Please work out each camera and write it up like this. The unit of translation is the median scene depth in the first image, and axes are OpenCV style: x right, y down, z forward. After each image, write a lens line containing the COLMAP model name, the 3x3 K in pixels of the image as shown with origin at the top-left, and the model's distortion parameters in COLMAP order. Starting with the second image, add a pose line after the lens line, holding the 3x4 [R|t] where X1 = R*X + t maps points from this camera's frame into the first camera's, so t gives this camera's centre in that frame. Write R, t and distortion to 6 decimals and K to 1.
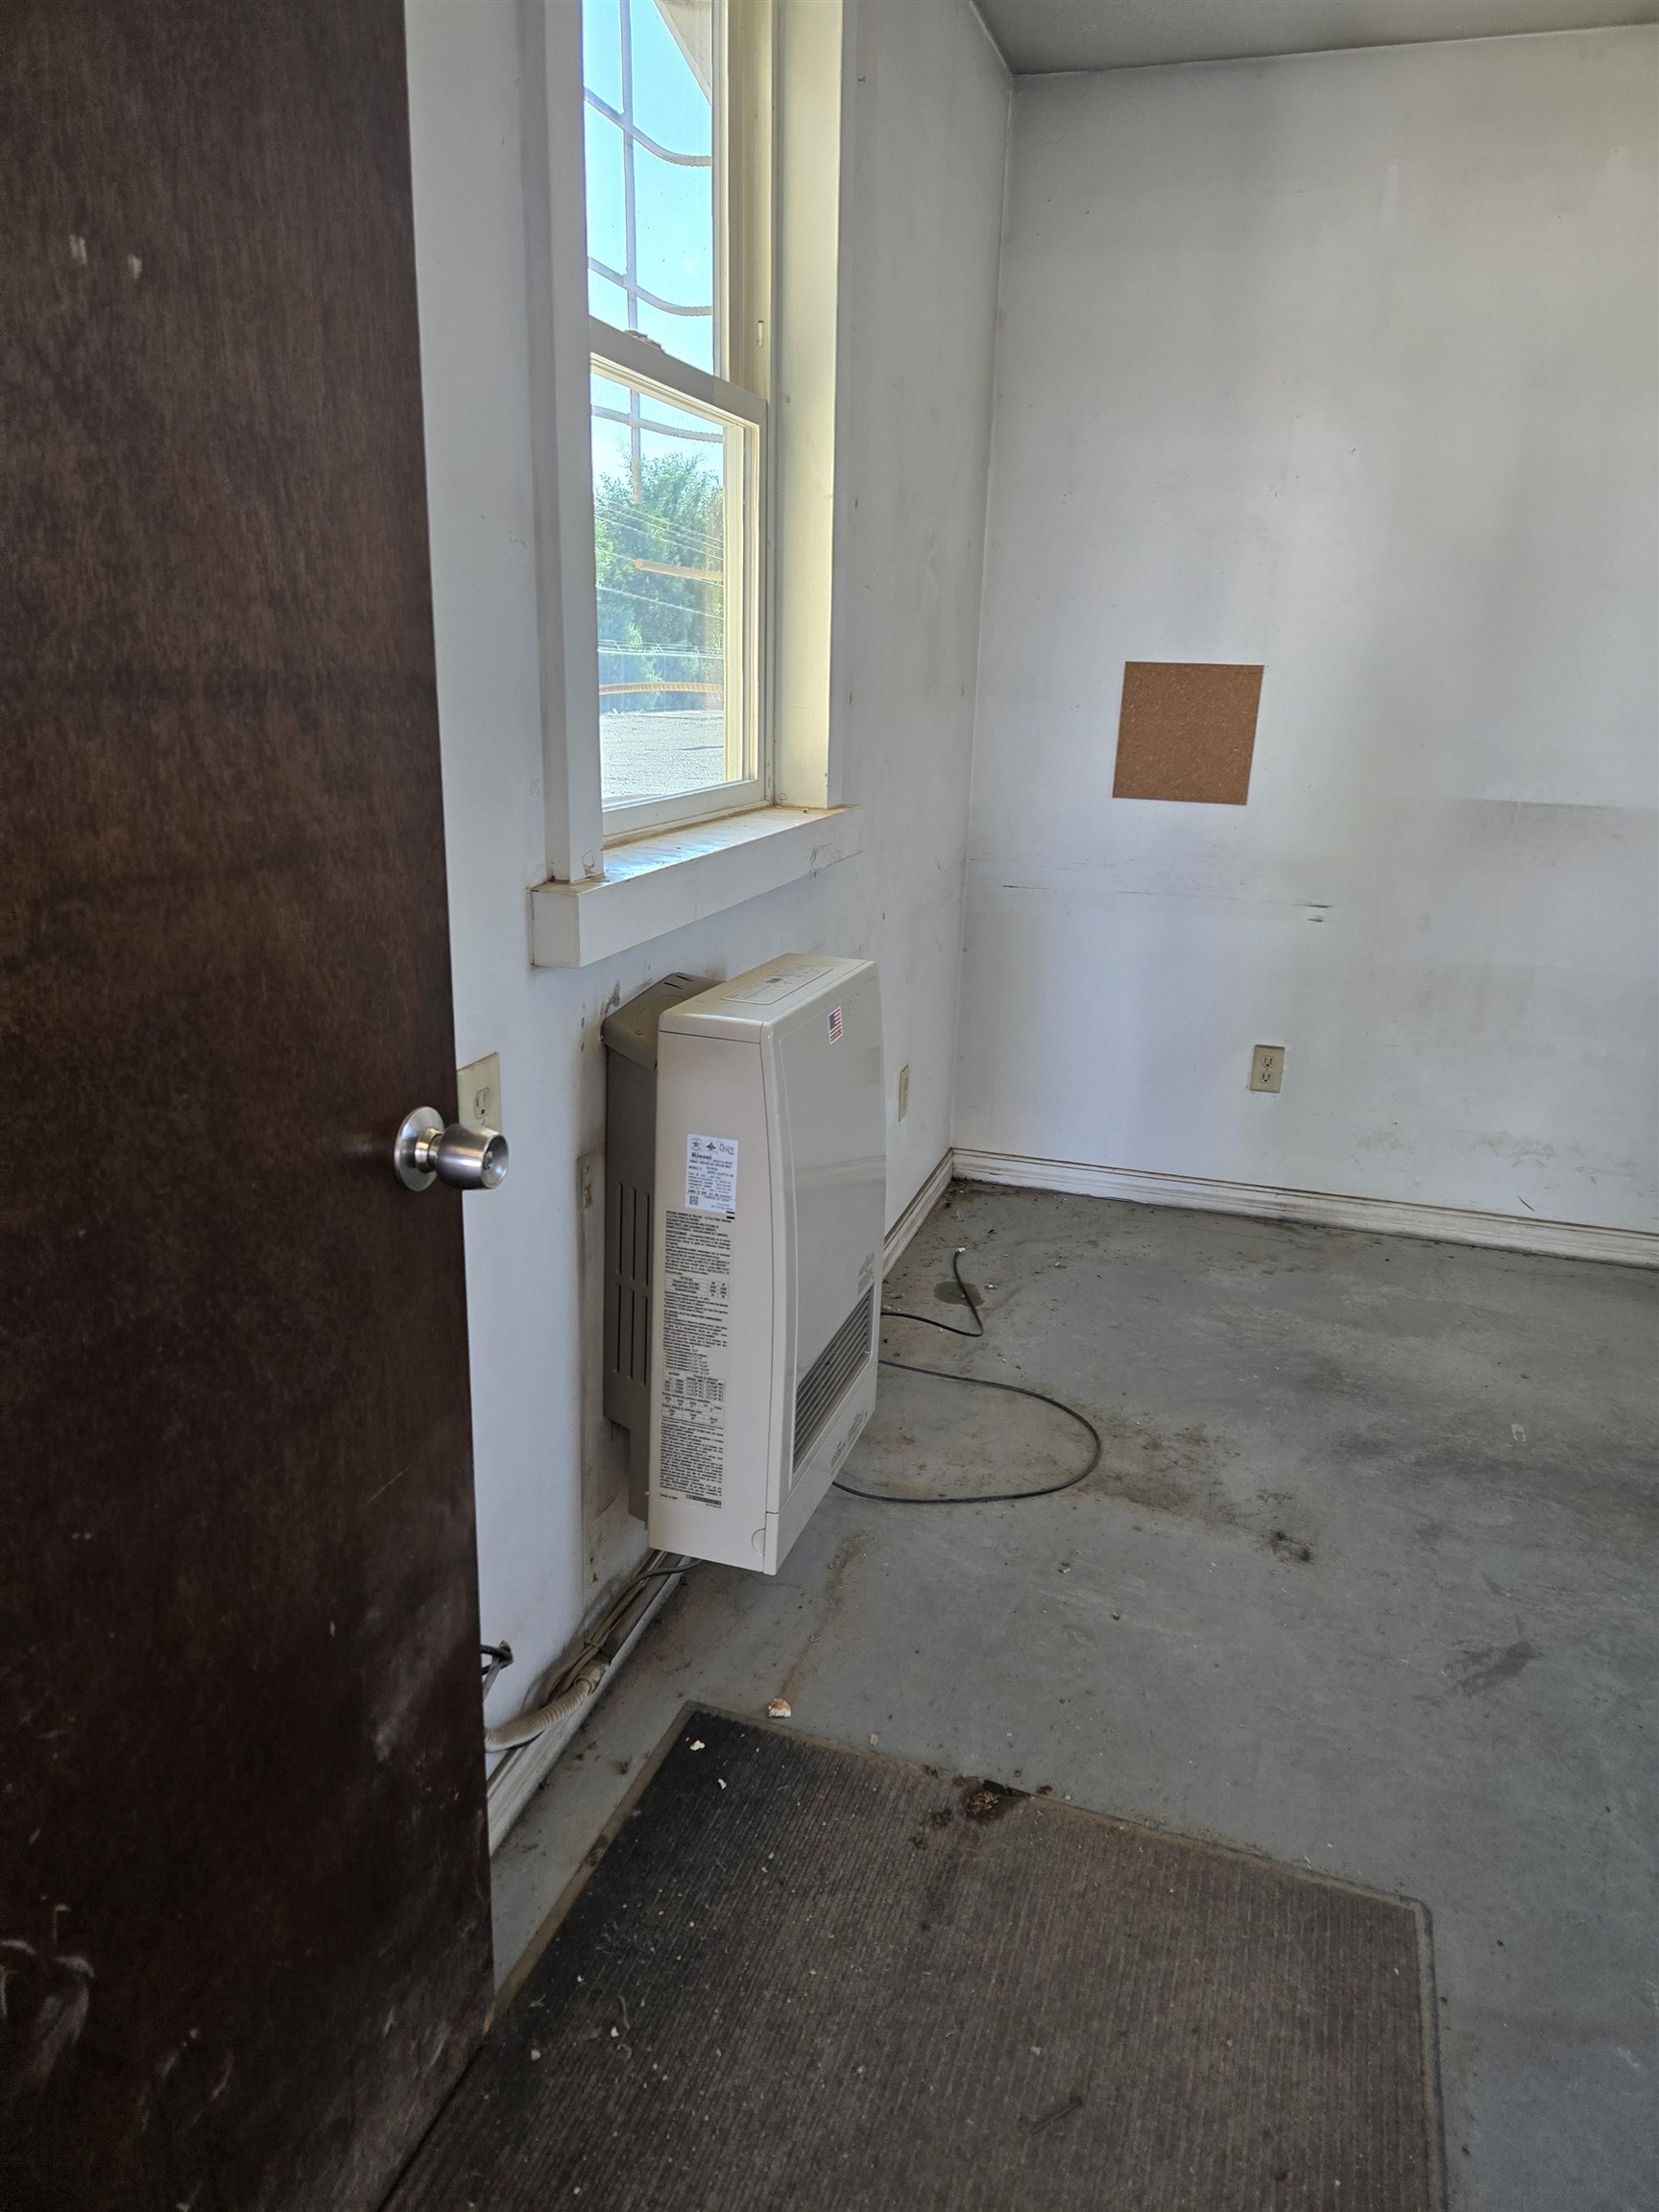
lens RADIAL K [[1483.0, 0, 841.0], [0, 1483.0, 1115.6], [0, 0, 1]] dist [0.060103, -0.054966]
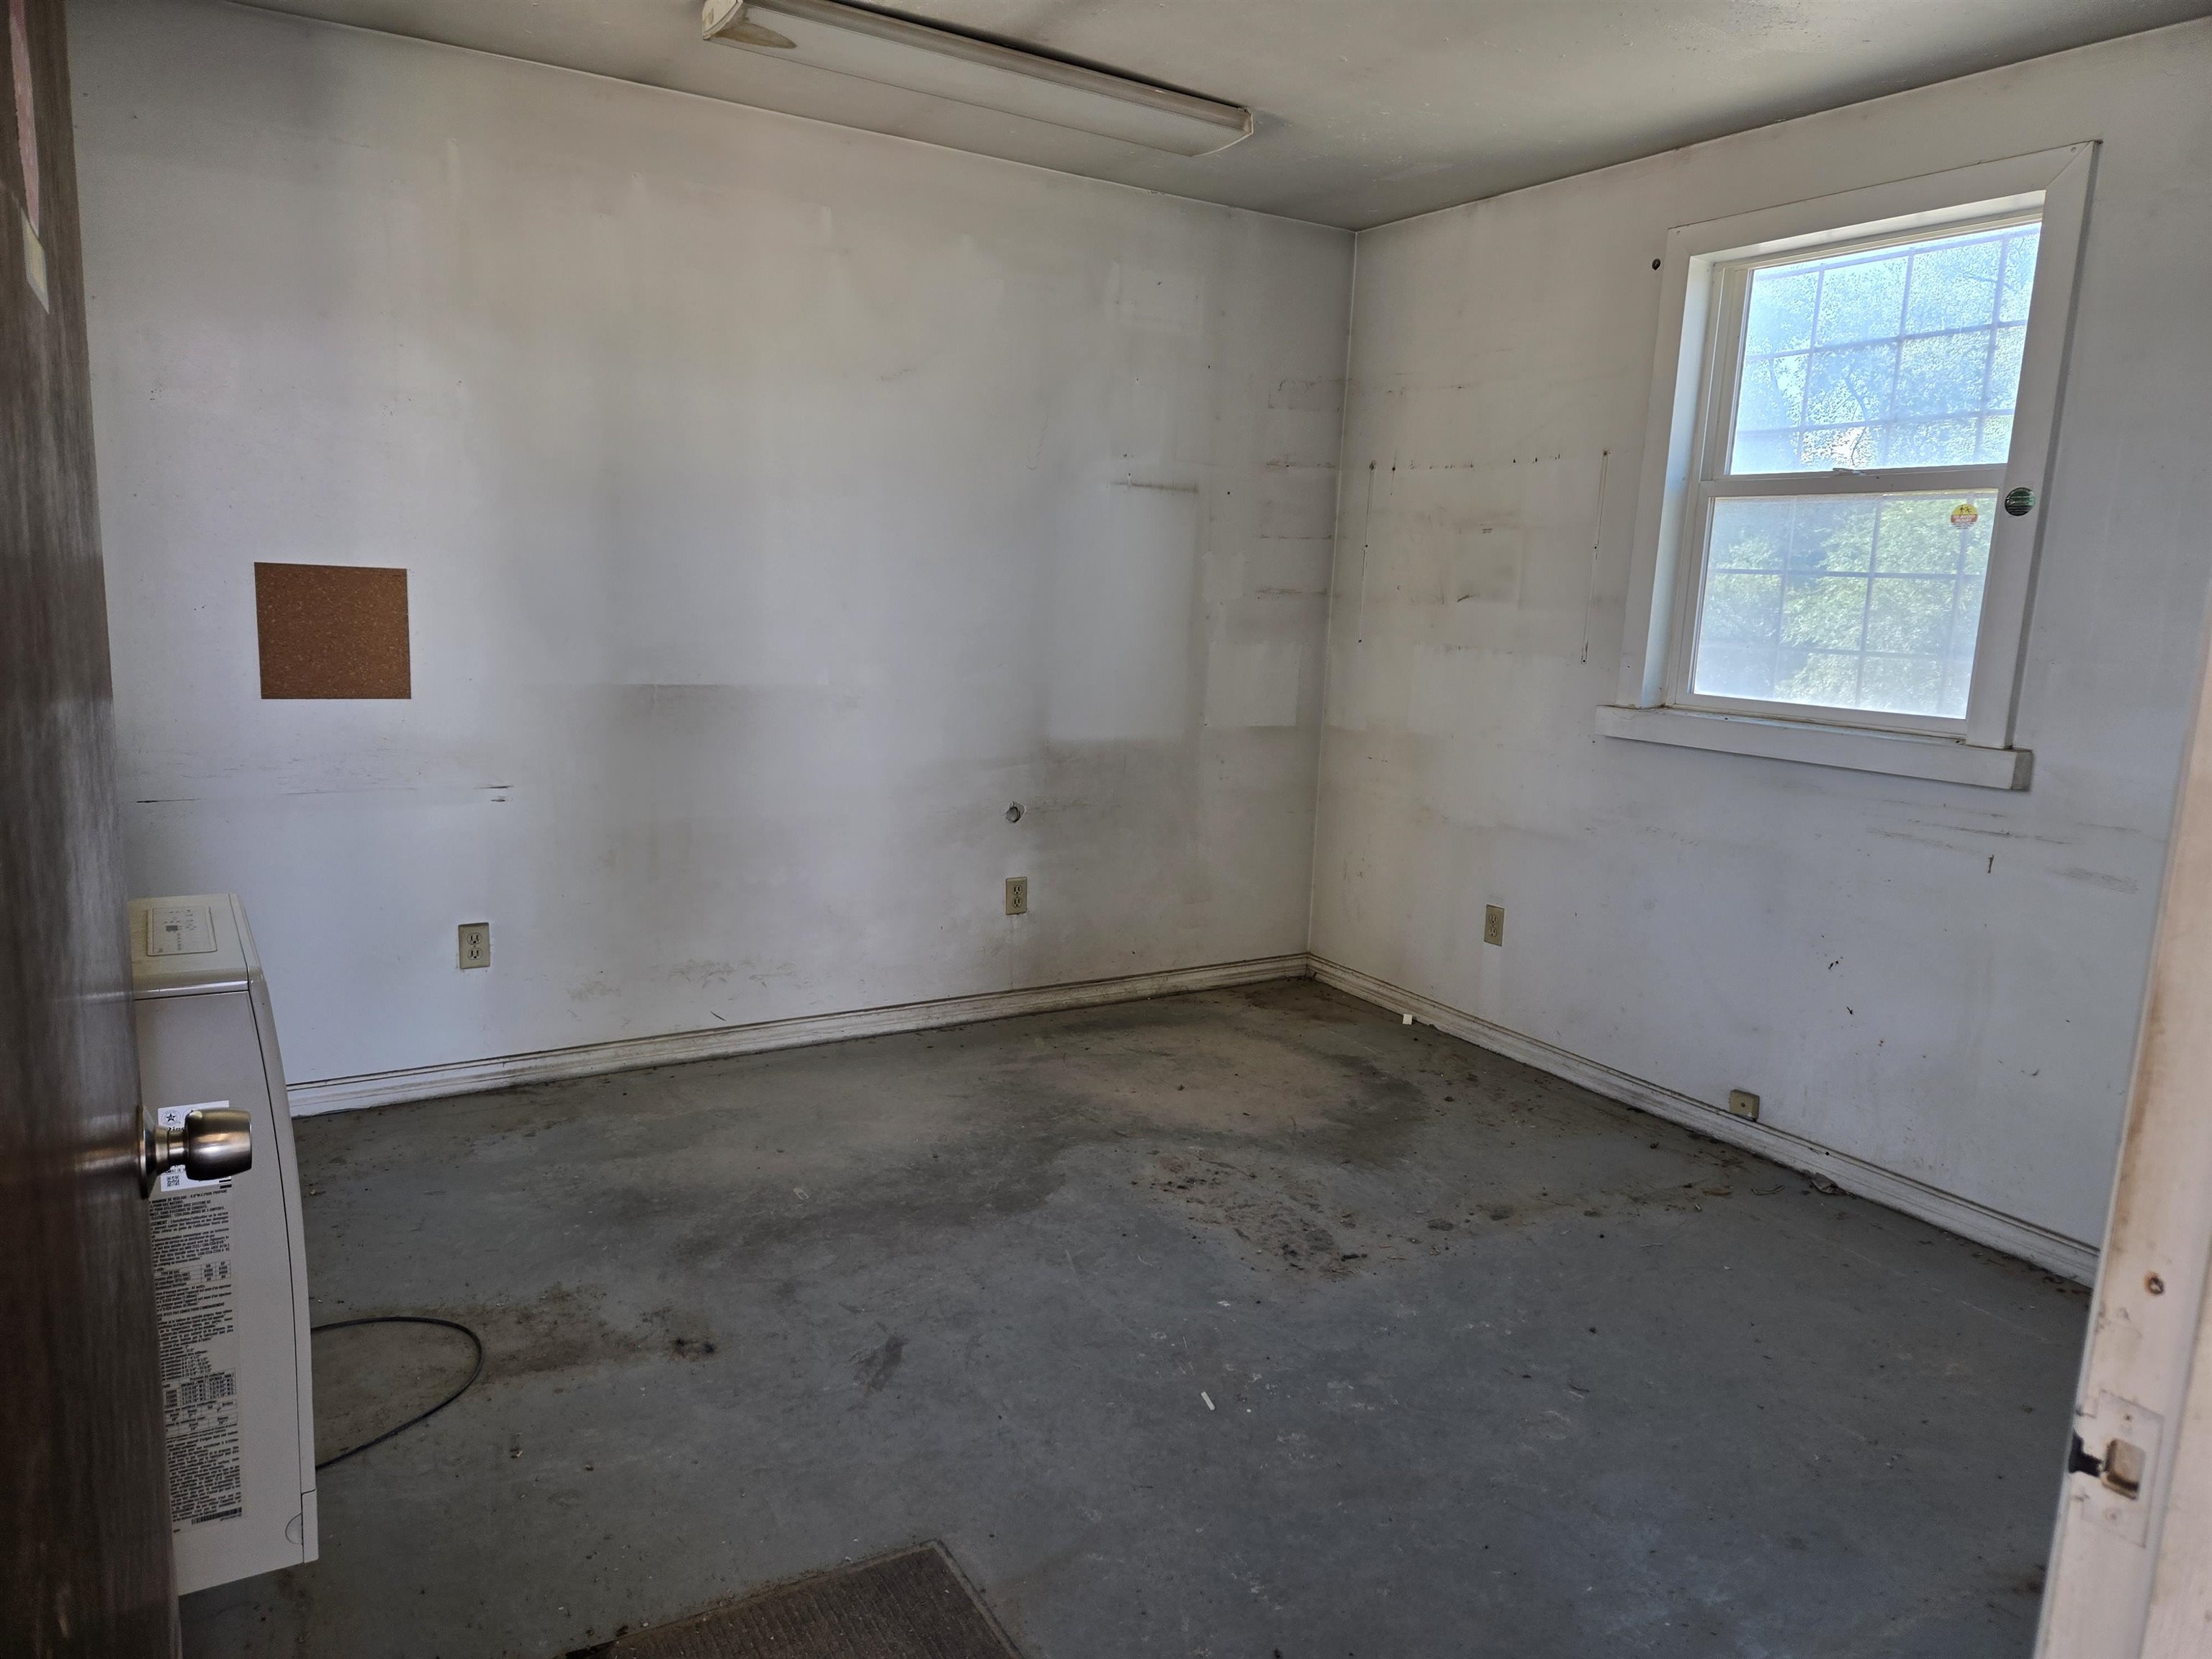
lens RADIAL K [[1484.0, 0, 1109.5], [0, 1484.0, 805.4], [0, 0, 1]] dist [0.046809, -0.026358]
pose [[0.653906, -0.117698, 0.747365, -0.265469], [0.200363, 0.979496, -0.021053, -0.023129], [-0.729563, 0.163511, 0.664080, -0.041357]]
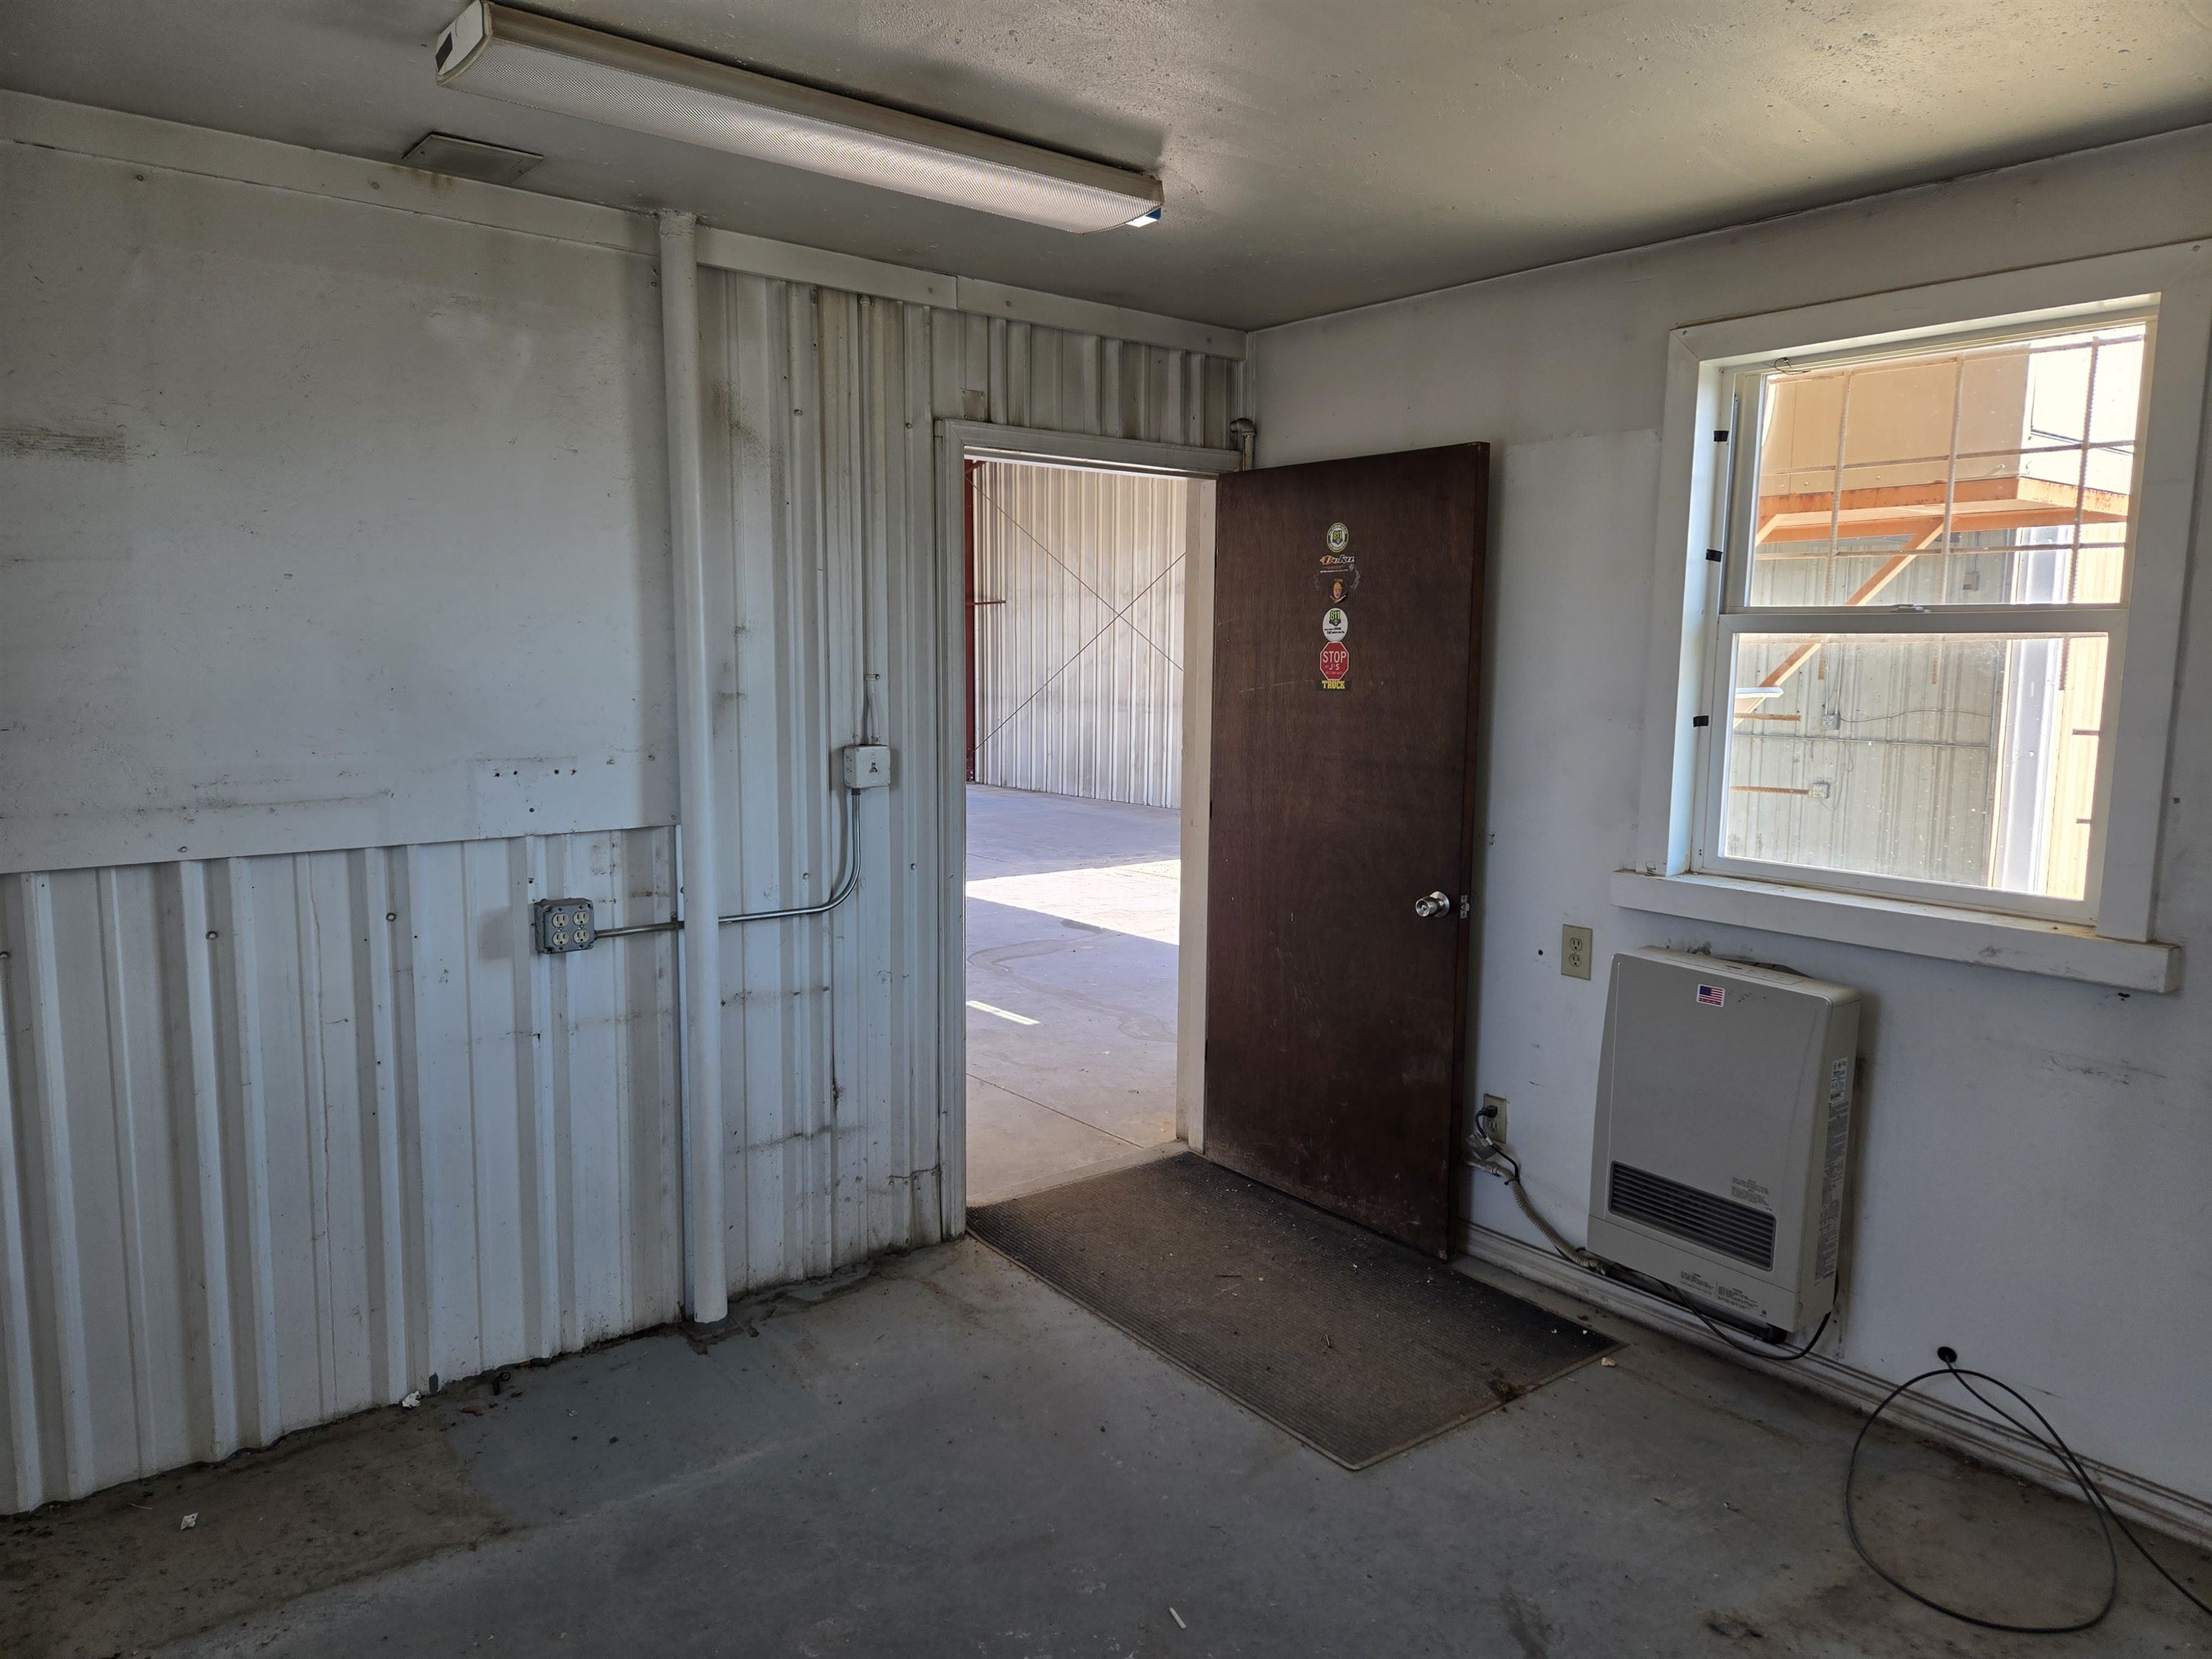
lens RADIAL K [[1475.2, 0, 1096.8], [0, 1475.2, 836.4], [0, 0, 1]] dist [0.077271, -0.001210]
pose [[-0.562911, 0.073896, -0.823208, 1.272012], [-0.268730, 0.925517, 0.266838, -0.357022], [0.781611, 0.371427, -0.501125, 0.897857]]
